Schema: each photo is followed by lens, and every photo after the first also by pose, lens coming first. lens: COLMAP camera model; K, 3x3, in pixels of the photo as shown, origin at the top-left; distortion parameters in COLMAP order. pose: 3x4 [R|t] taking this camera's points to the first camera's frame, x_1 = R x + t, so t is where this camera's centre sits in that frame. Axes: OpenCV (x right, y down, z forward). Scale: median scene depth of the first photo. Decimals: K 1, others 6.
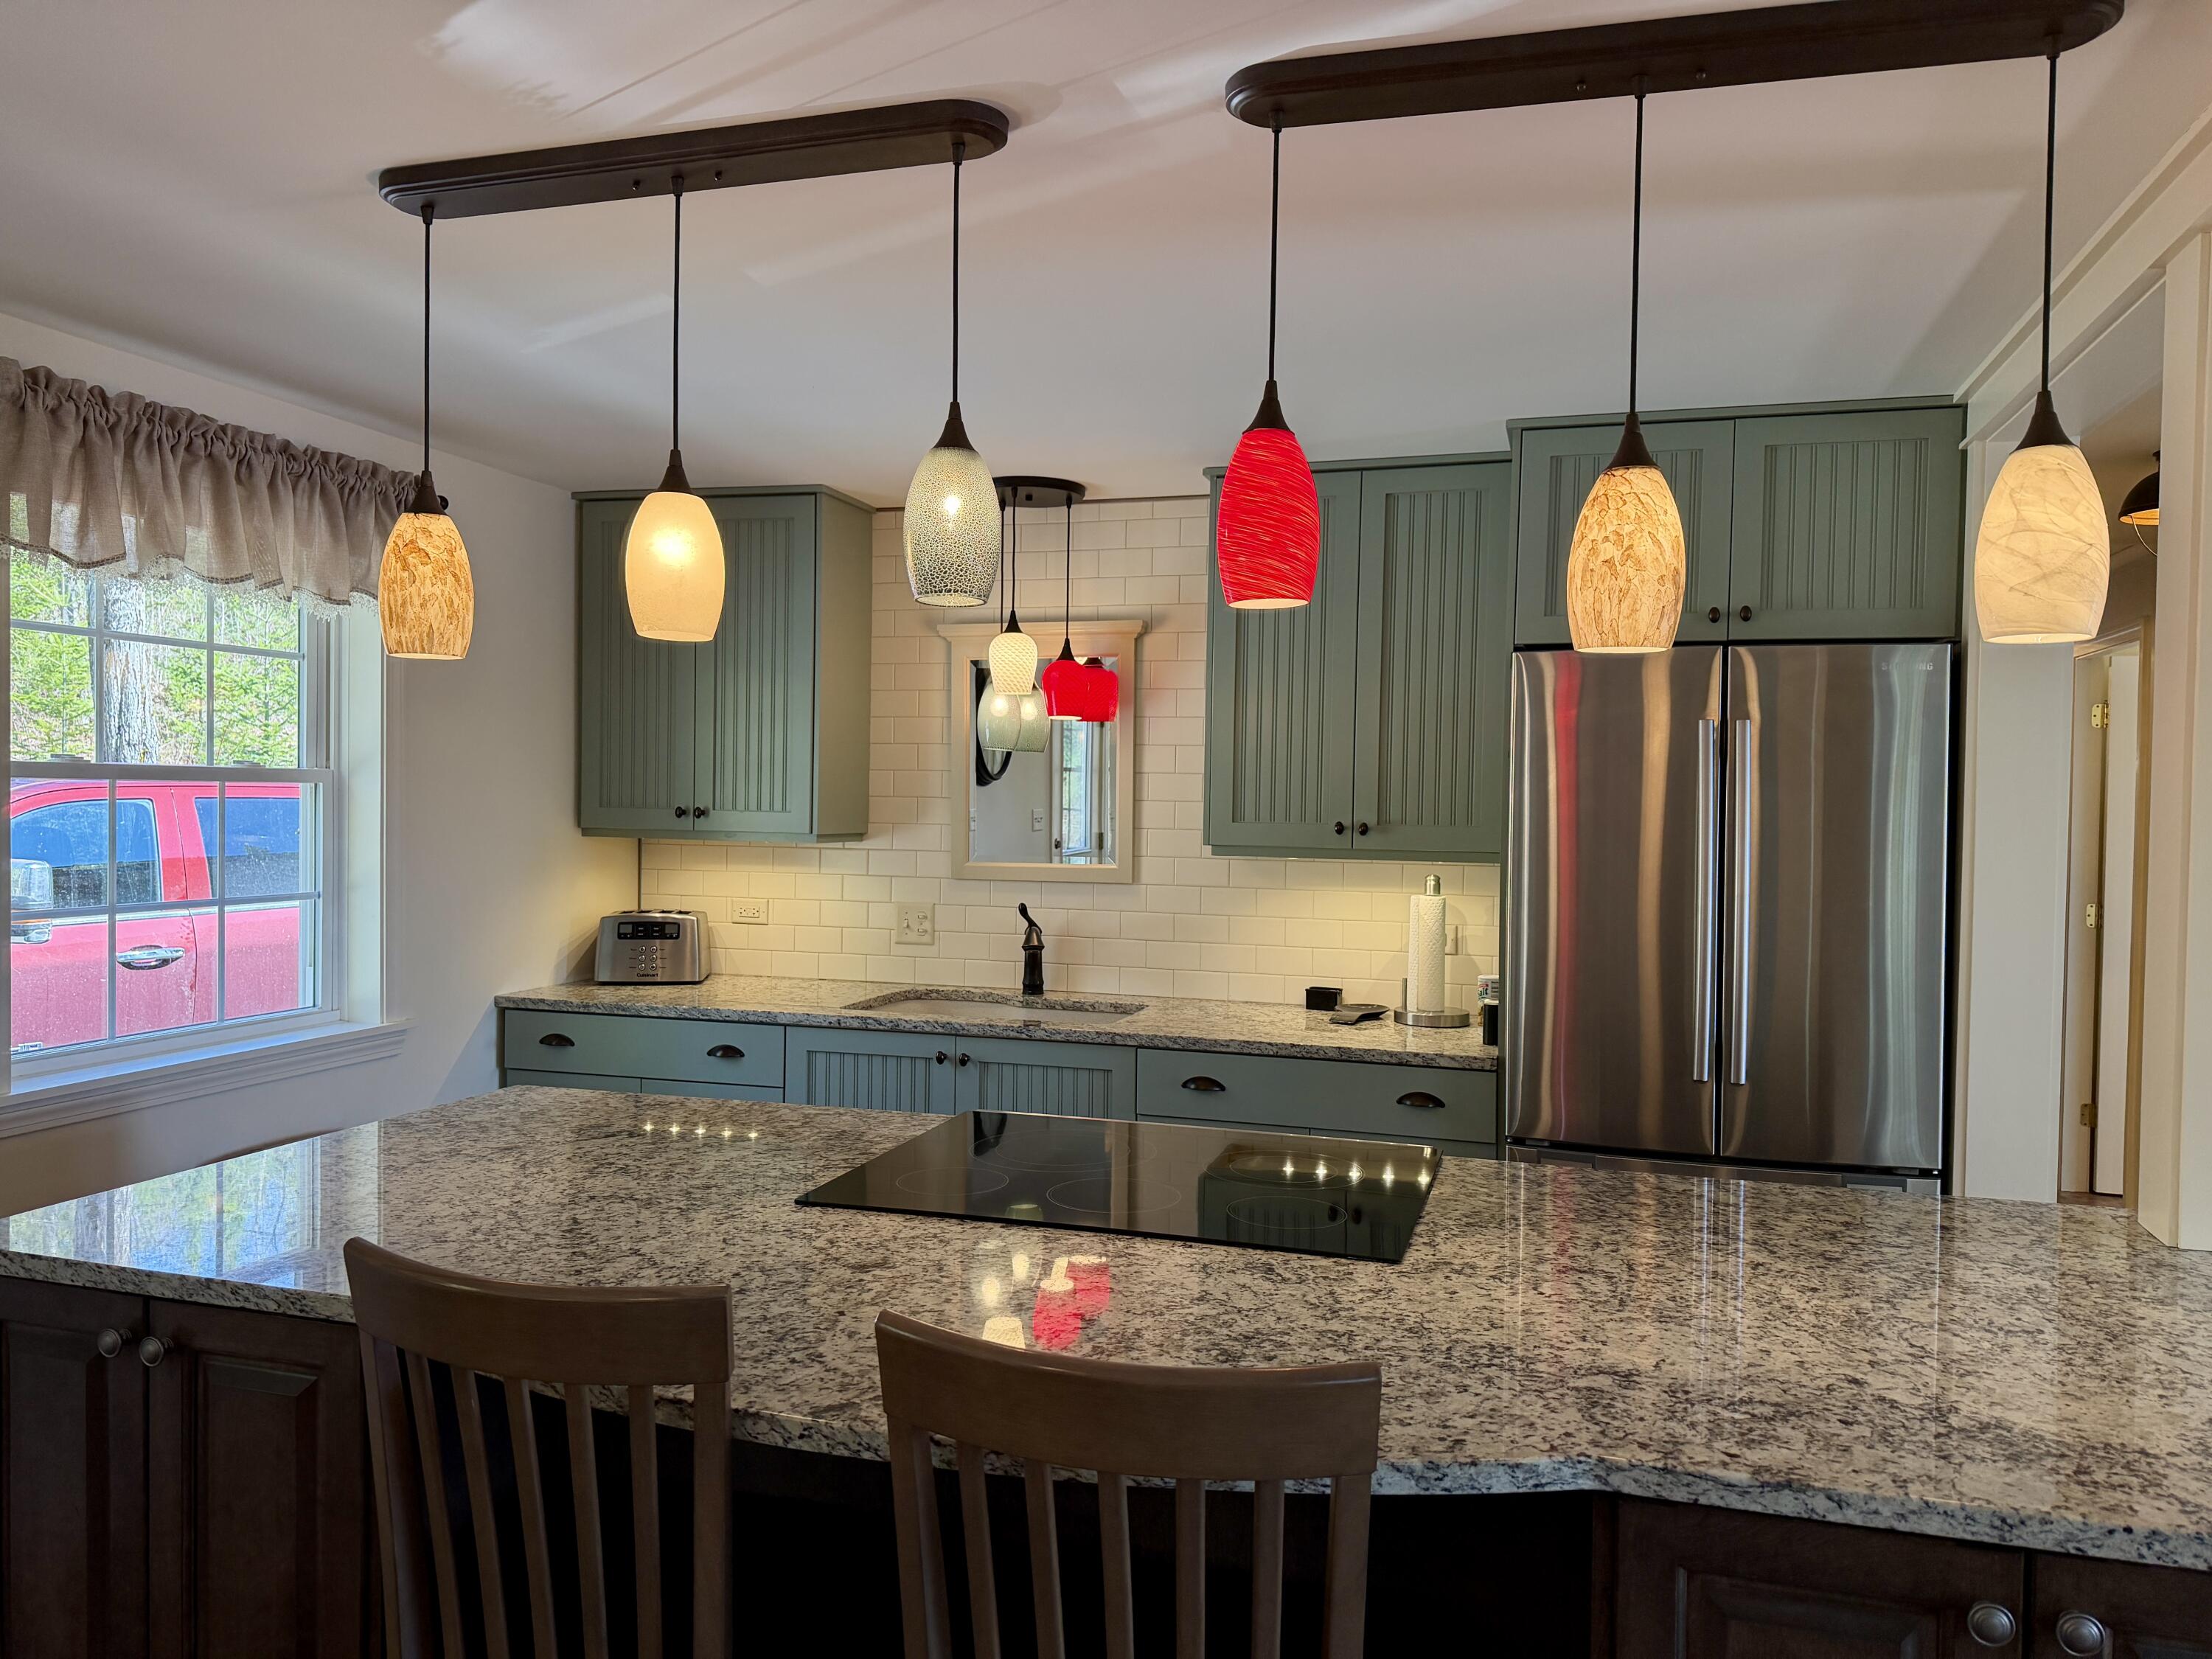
lens RADIAL K [[1537.8, 0, 1106.0], [0, 1537.8, 829.5], [0, 0, 1]] dist [0.079855, -0.091117]
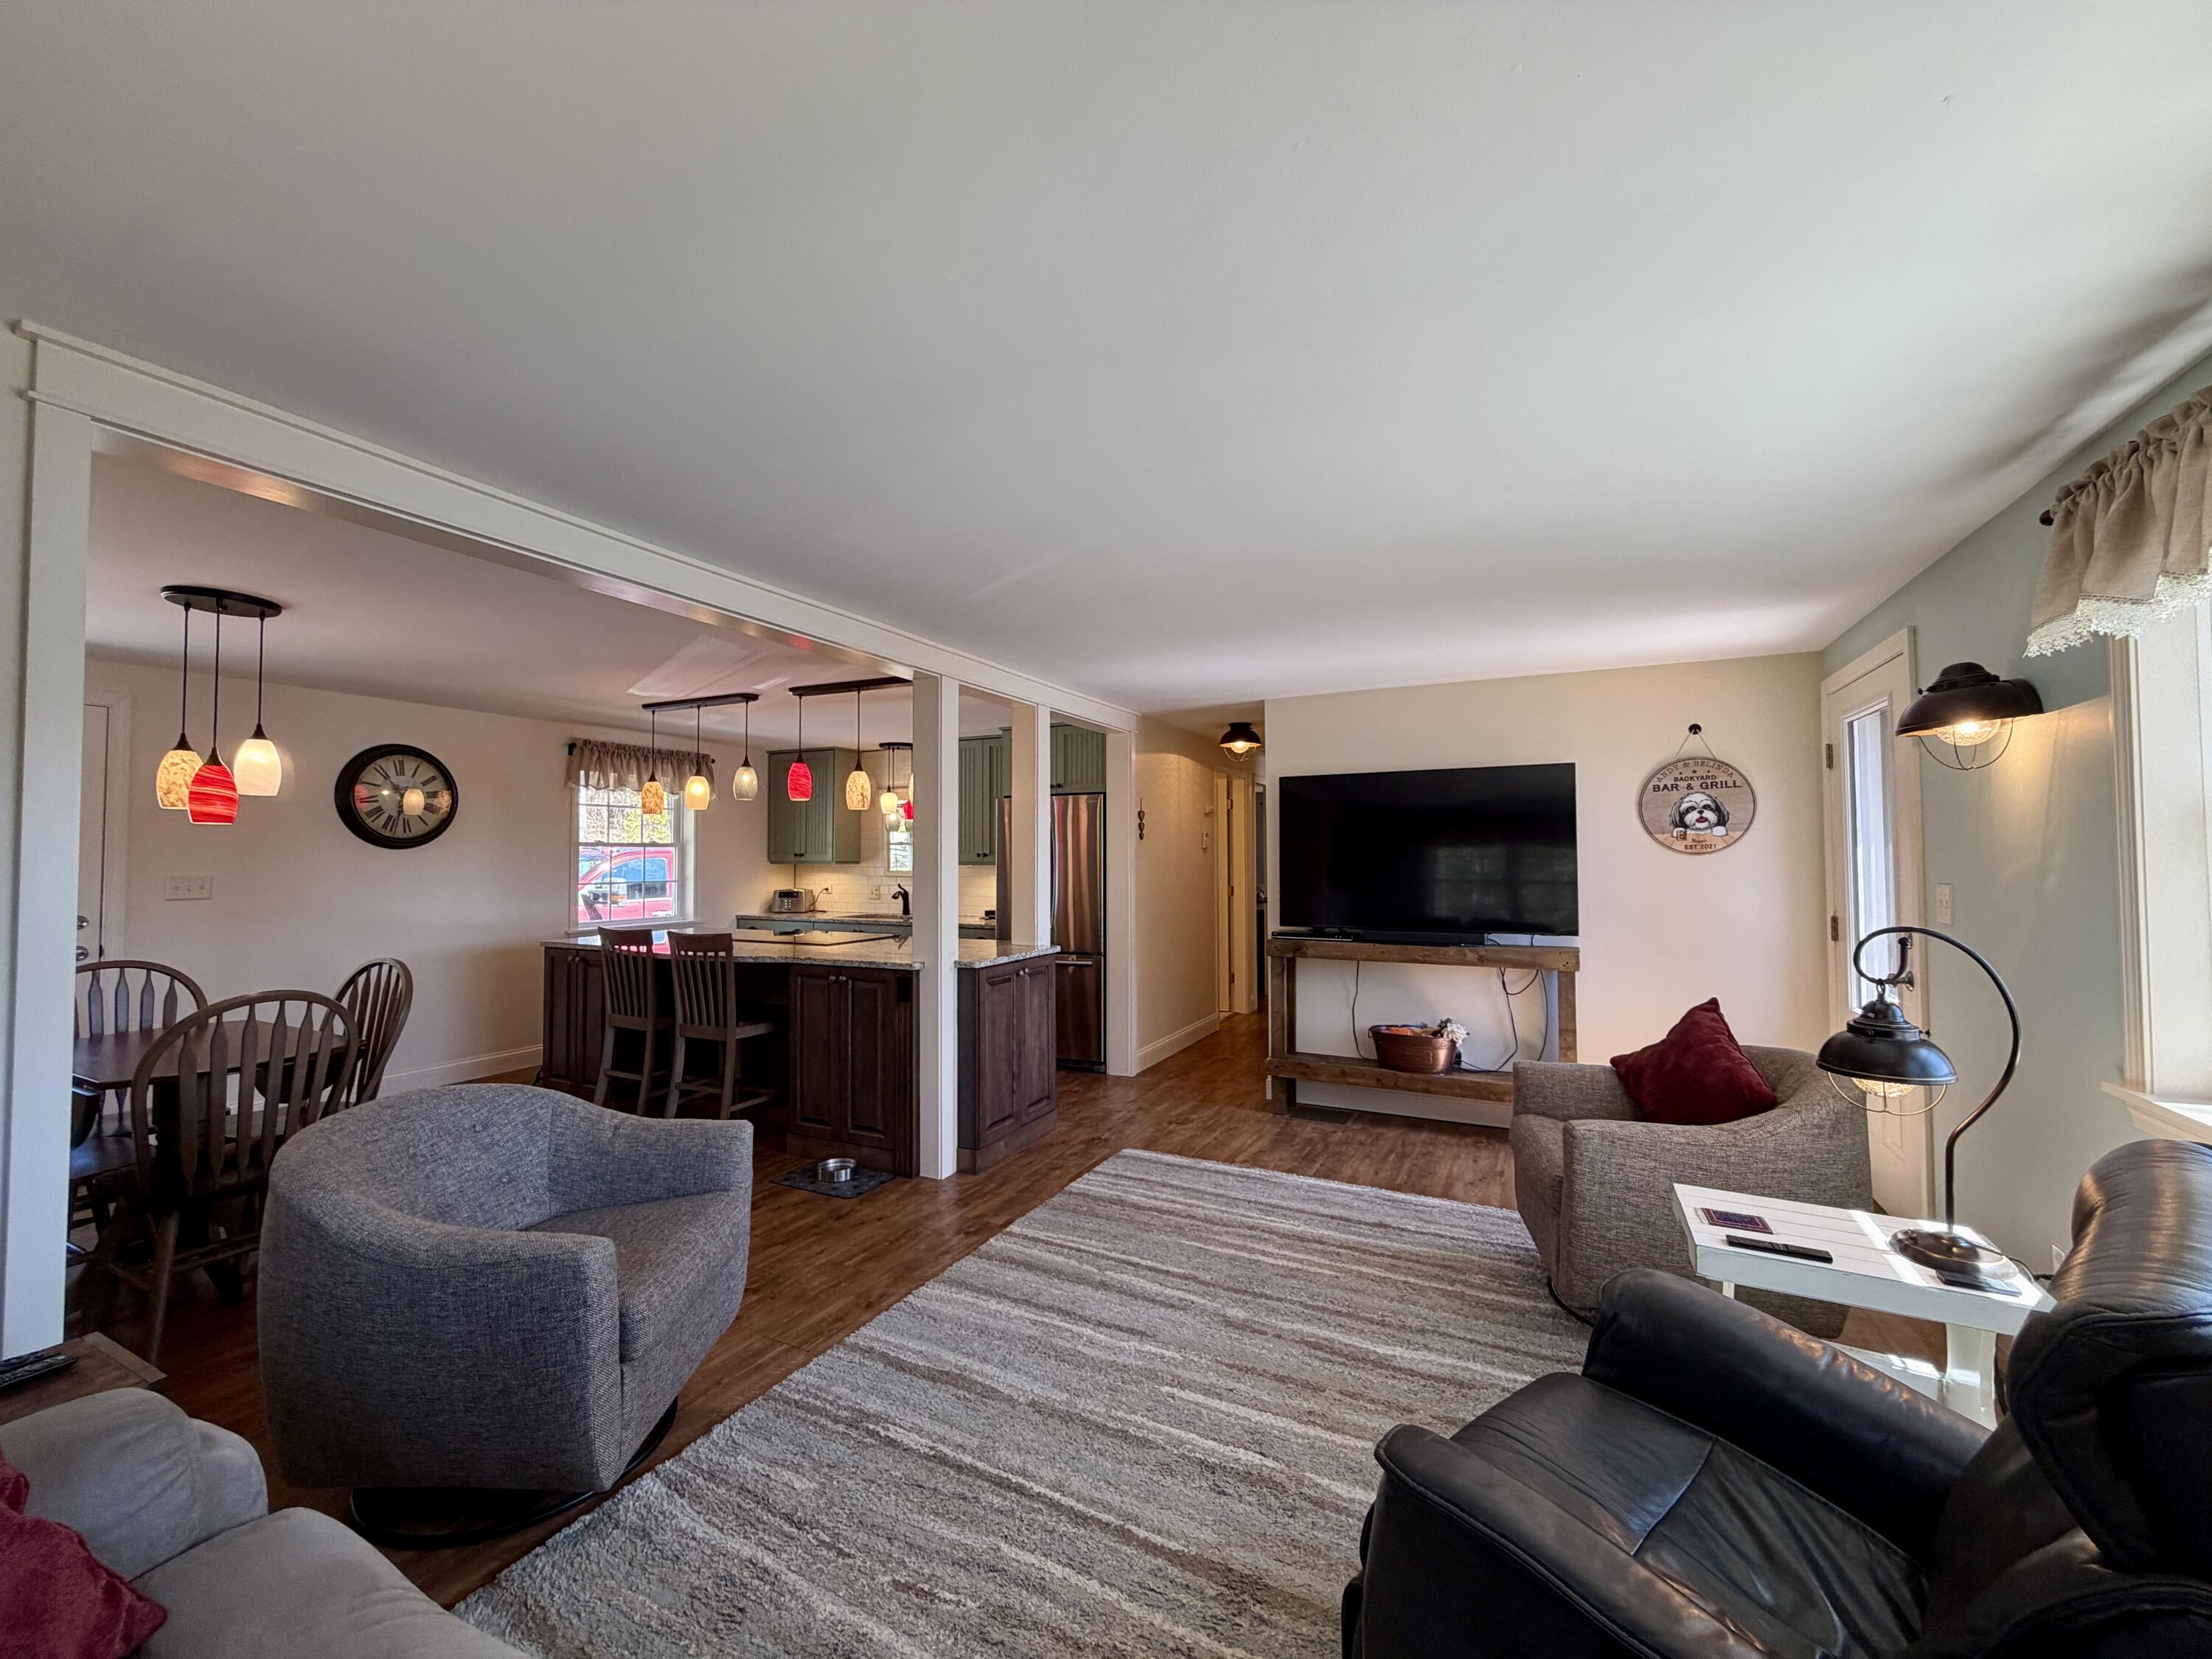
lens RADIAL K [[887.8, 0, 1106.0], [0, 887.8, 829.5], [0, 0, 1]] dist [-0.000847, 0.000142]
pose [[0.986647, -0.024405, -0.161031, 0.667818], [0.016109, 0.998485, -0.052621, 0.044170], [0.162072, 0.049324, 0.985545, -0.673882]]
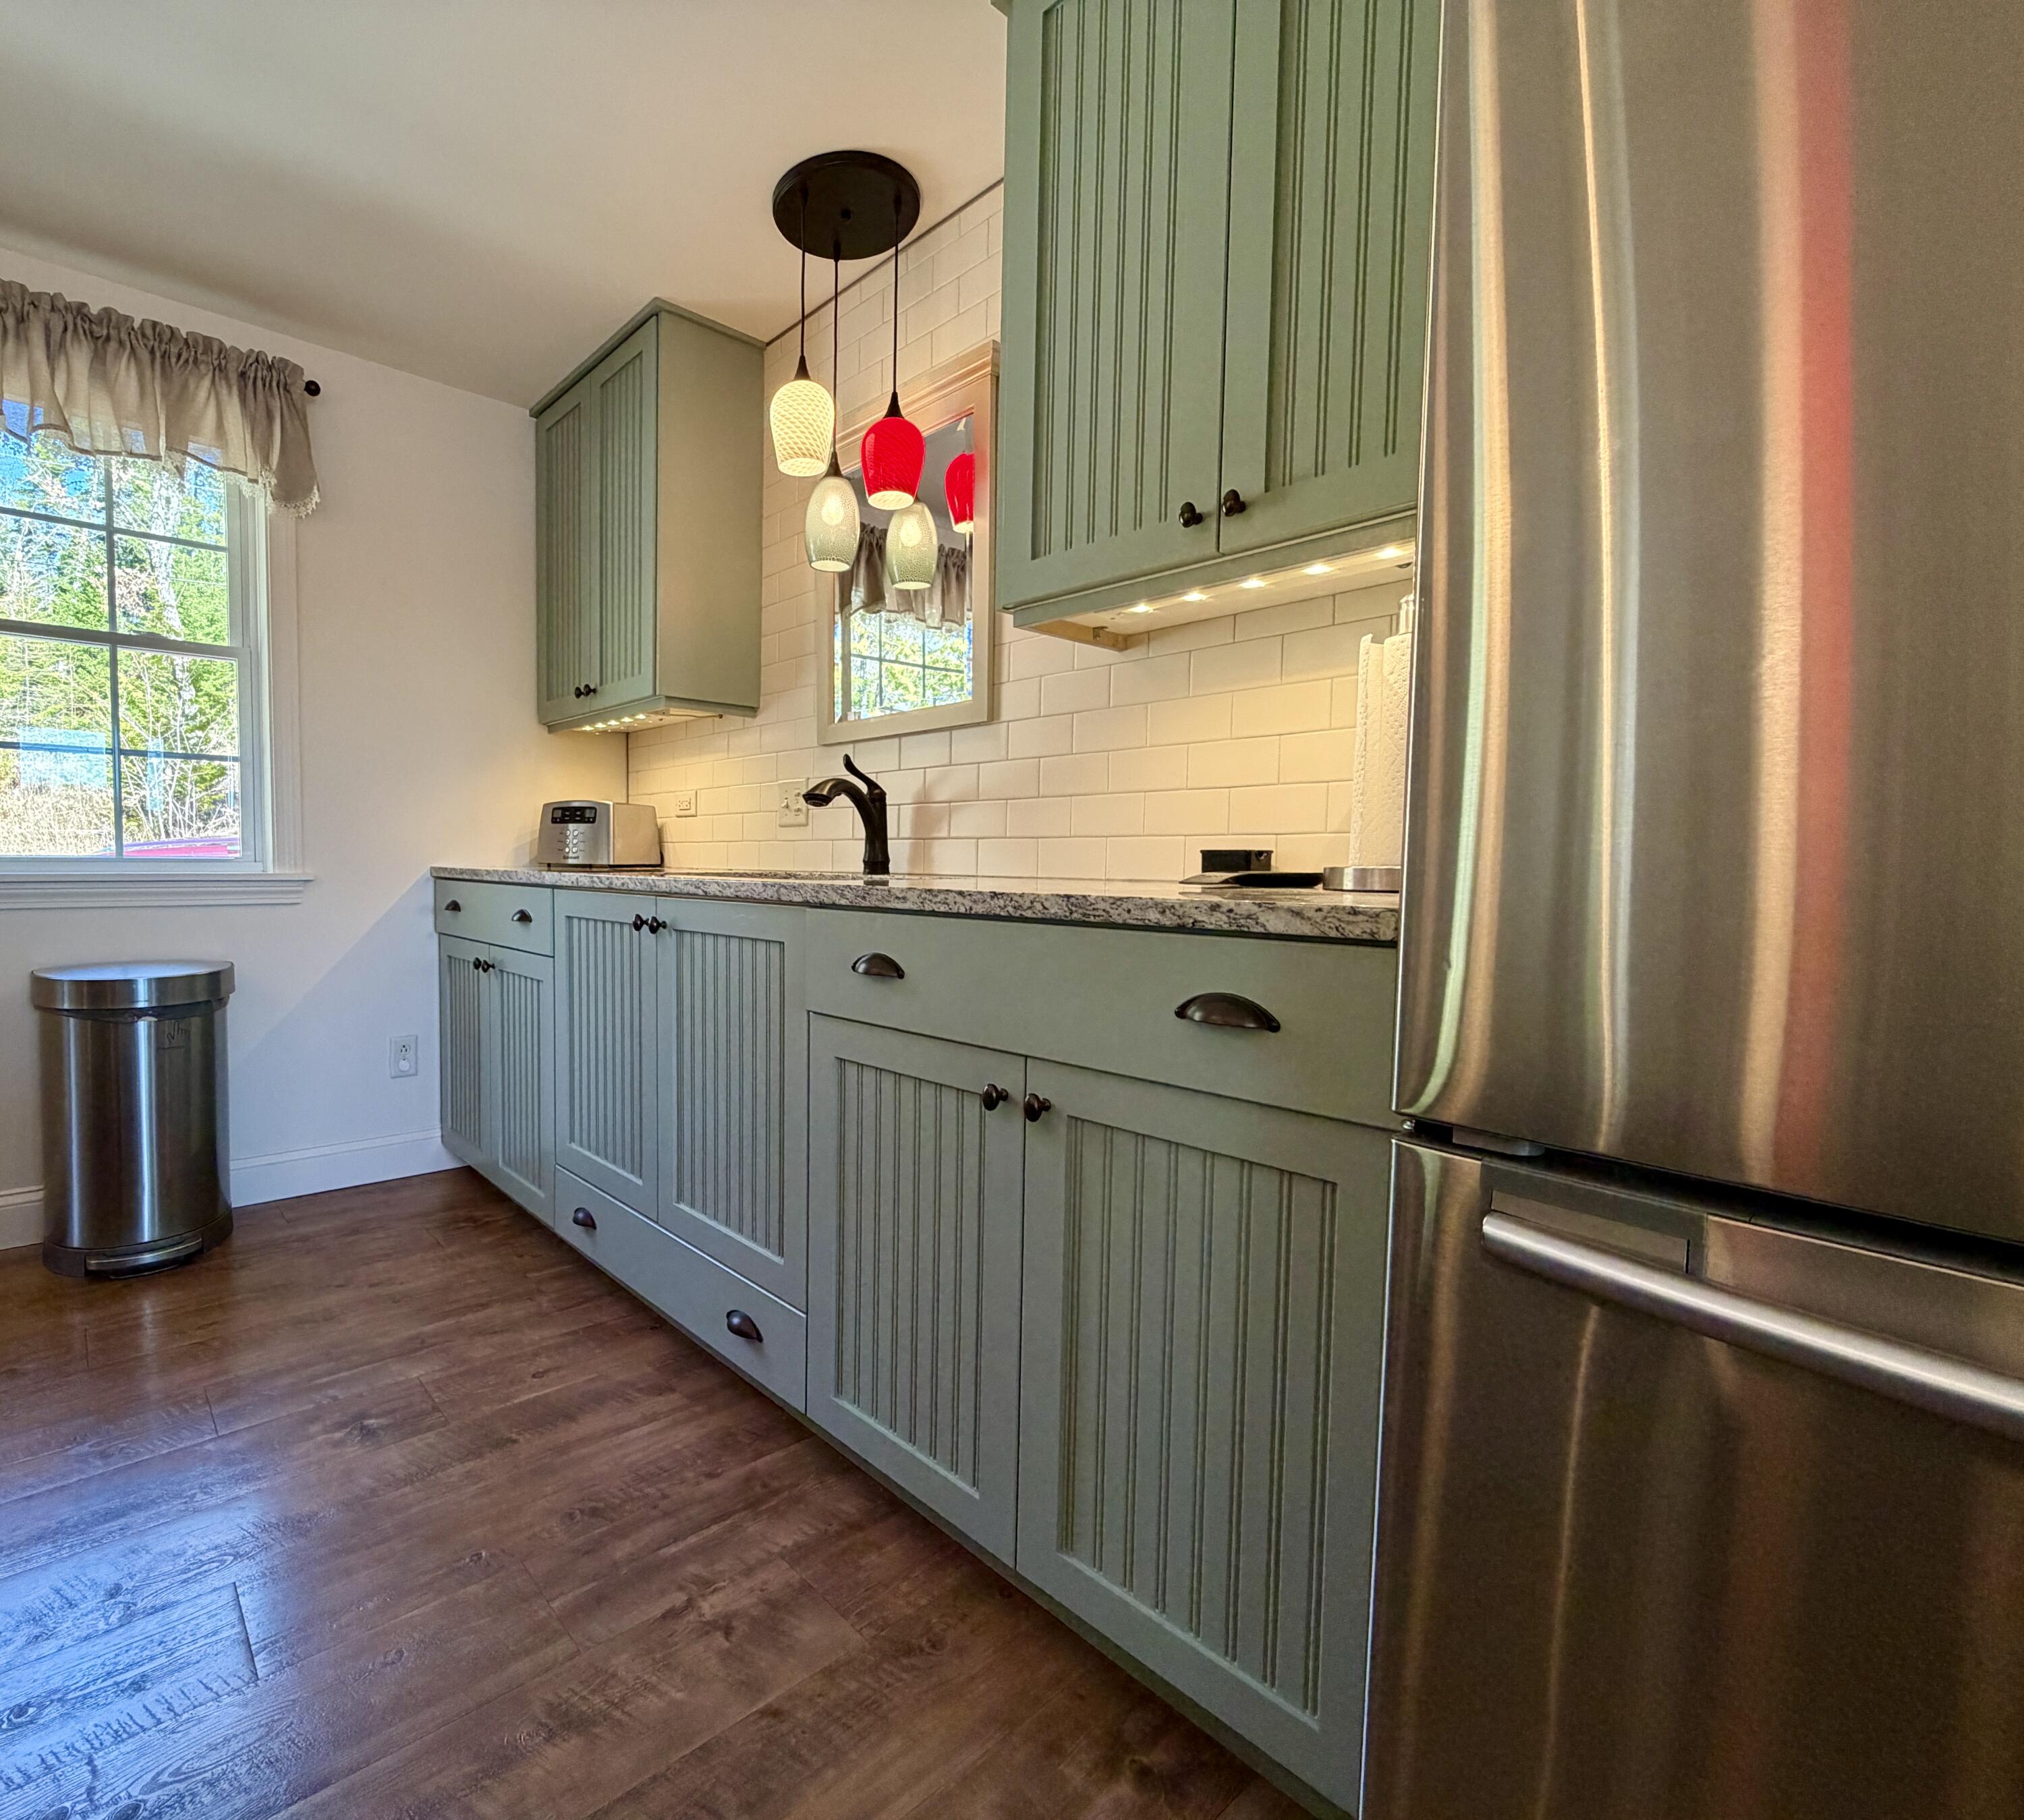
lens RADIAL K [[922.7, 0, 855.1], [0, 922.7, 928.9], [0, 0, 1]] dist [-0.036908, -0.000083]
pose [[0.849158, 0.032471, -0.527141, 0.218361], [-0.005500, 0.998598, 0.052652, 0.122617], [0.528111, -0.041810, 0.848145, 0.650512]]
